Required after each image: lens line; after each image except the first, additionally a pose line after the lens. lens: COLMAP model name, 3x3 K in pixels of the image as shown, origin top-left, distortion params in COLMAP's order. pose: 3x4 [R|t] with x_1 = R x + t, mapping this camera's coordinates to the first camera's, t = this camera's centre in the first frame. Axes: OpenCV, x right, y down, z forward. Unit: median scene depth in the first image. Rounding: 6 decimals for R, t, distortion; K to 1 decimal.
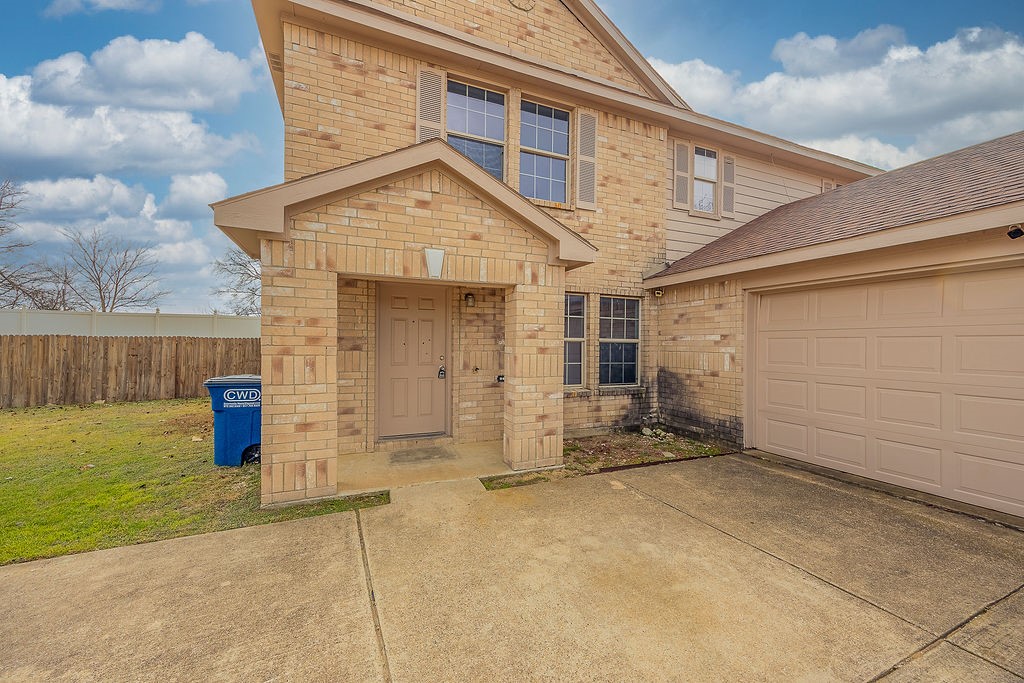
lens RADIAL K [[402.8, 0, 517.4], [0, 402.8, 343.8], [0, 0, 1]] dist [0.001518, 0.000285]
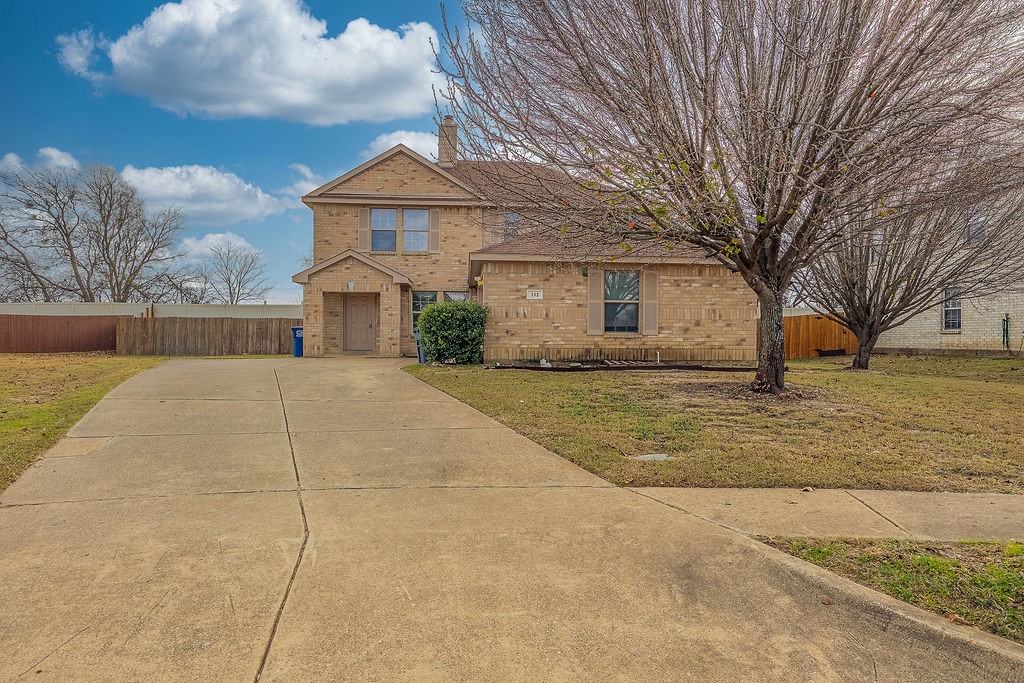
lens RADIAL K [[617.1, 0, 512.1], [0, 617.1, 339.9], [0, 0, 1]] dist [-0.000698, 0.000687]
pose [[0.946687, -0.002995, -0.322142, 1.642427], [0.002218, 0.999994, -0.002781, 0.149828], [0.322149, 0.001918, 0.946687, -2.045411]]
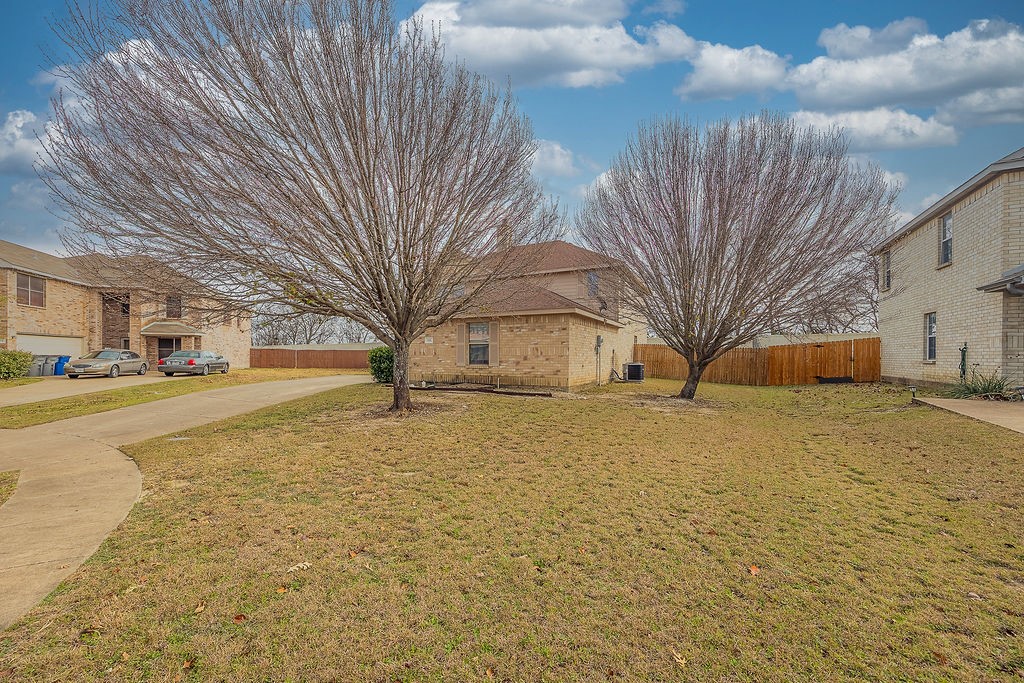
lens RADIAL K [[402.8, 0, 510.1], [0, 402.8, 345.7], [0, 0, 1]] dist [0.001518, 0.000285]
pose [[0.628957, -0.027900, -0.776939, 3.109088], [-0.000115, 0.999352, -0.035981, 0.092945], [0.777440, 0.022720, 0.628547, -0.983146]]
